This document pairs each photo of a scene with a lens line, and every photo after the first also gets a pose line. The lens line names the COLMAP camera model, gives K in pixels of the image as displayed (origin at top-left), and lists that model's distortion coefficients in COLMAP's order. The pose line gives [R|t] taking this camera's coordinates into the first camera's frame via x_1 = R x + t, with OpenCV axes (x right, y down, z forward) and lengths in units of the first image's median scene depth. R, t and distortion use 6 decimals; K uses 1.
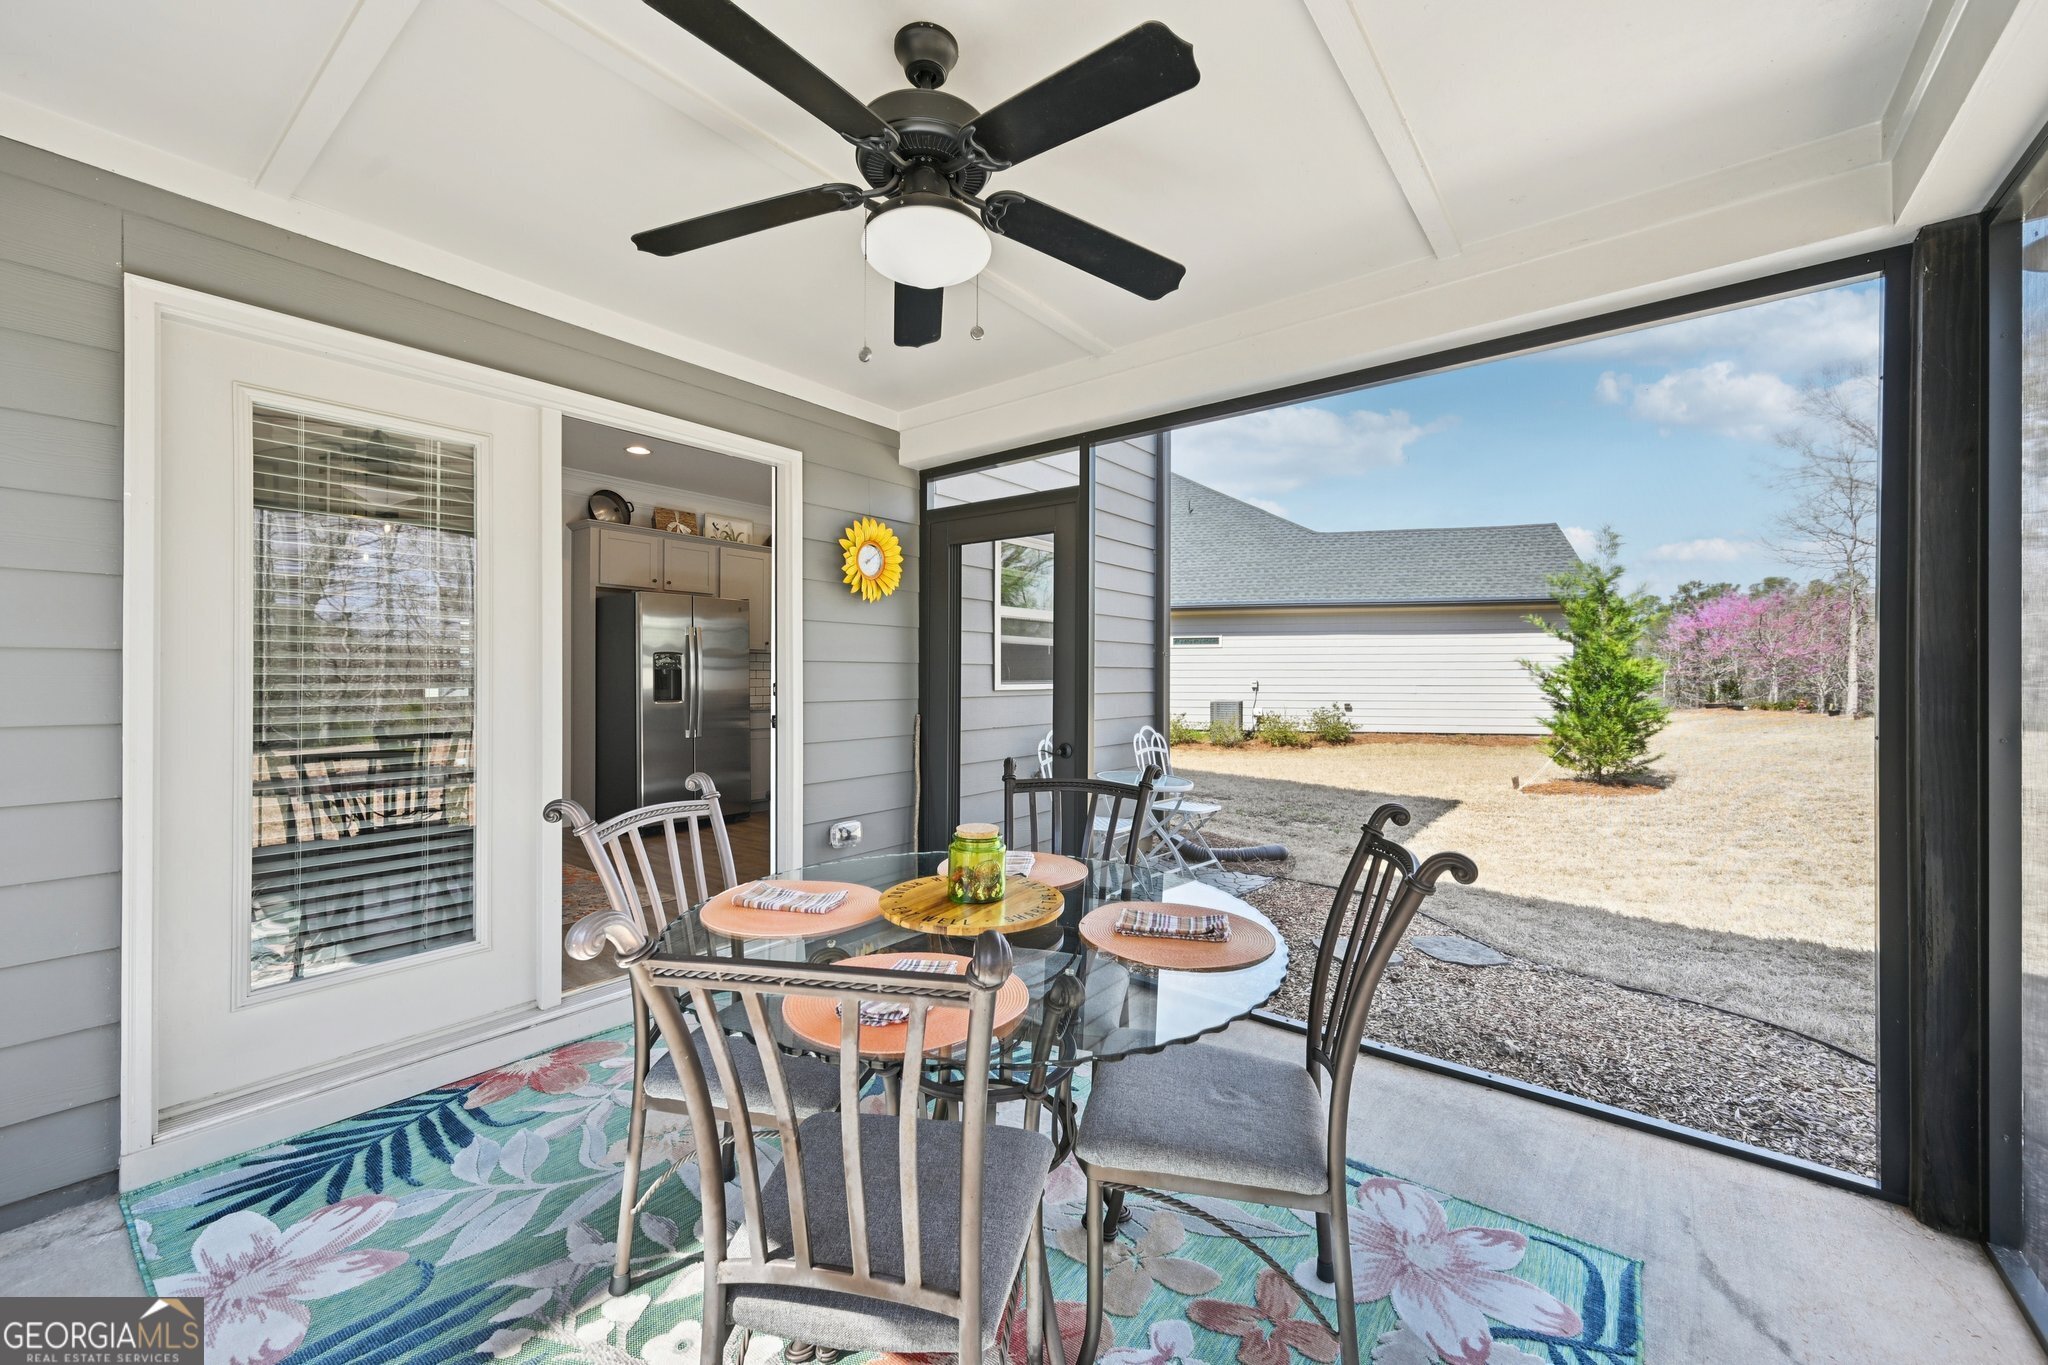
lens RADIAL K [[793.1, 0, 1012.8], [0, 793.1, 680.1], [0, 0, 1]] dist [-0.000382, -0.000284]
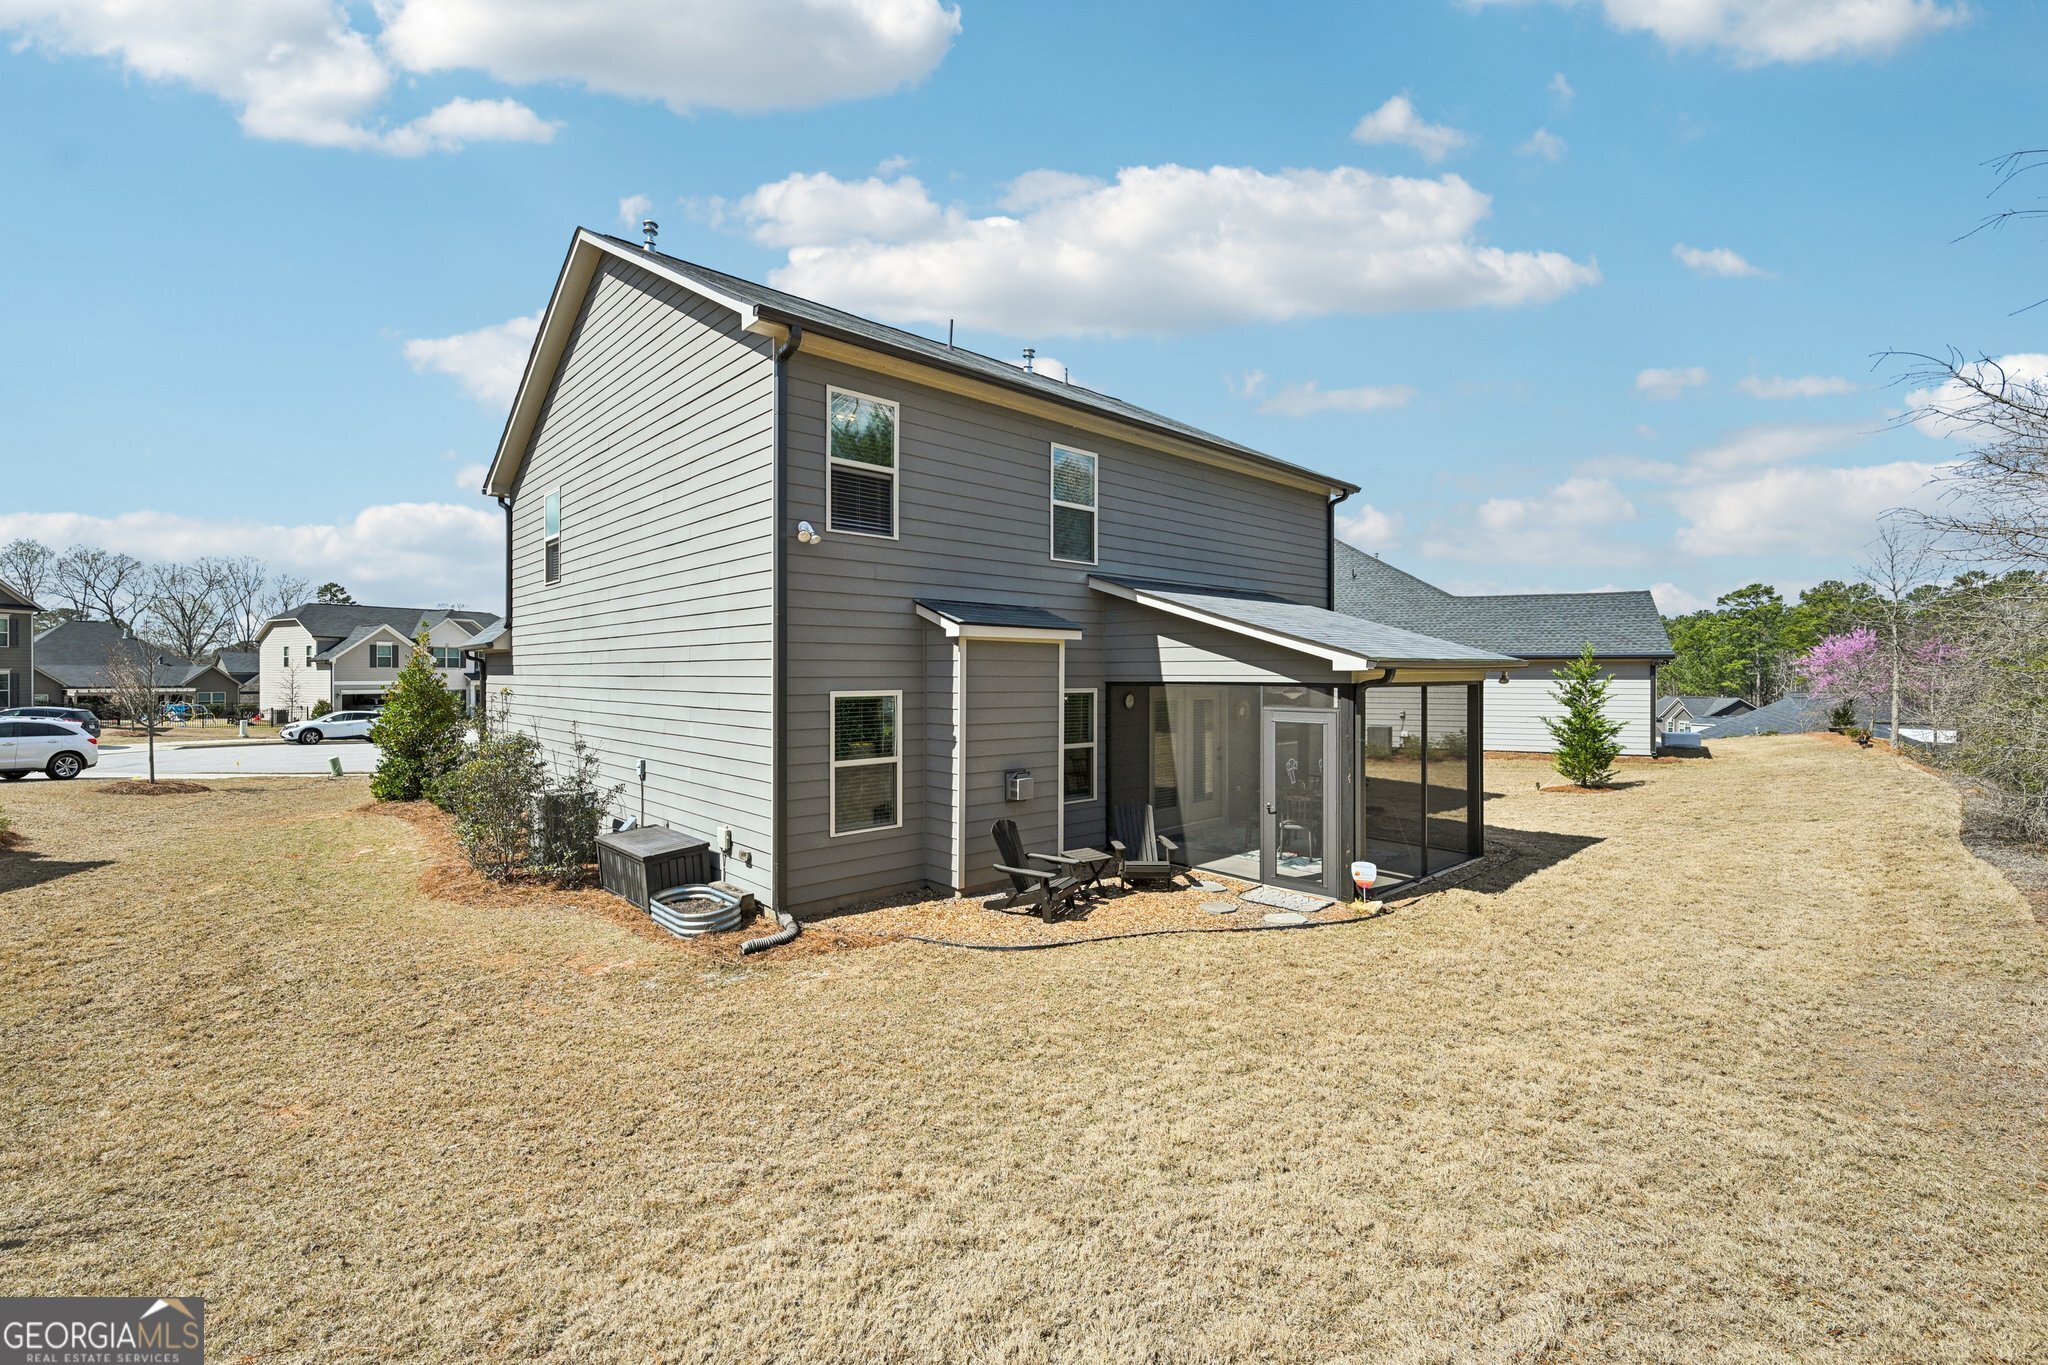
lens RADIAL K [[885.6, 0, 1014.1], [0, 885.6, 684.6], [0, 0, 1]] dist [0.003507, 0.000286]
pose [[0.985227, -0.003204, -0.171223, -0.166739], [0.005469, 0.999904, 0.012758, -0.132262], [0.171166, -0.013506, 0.985150, -1.164938]]
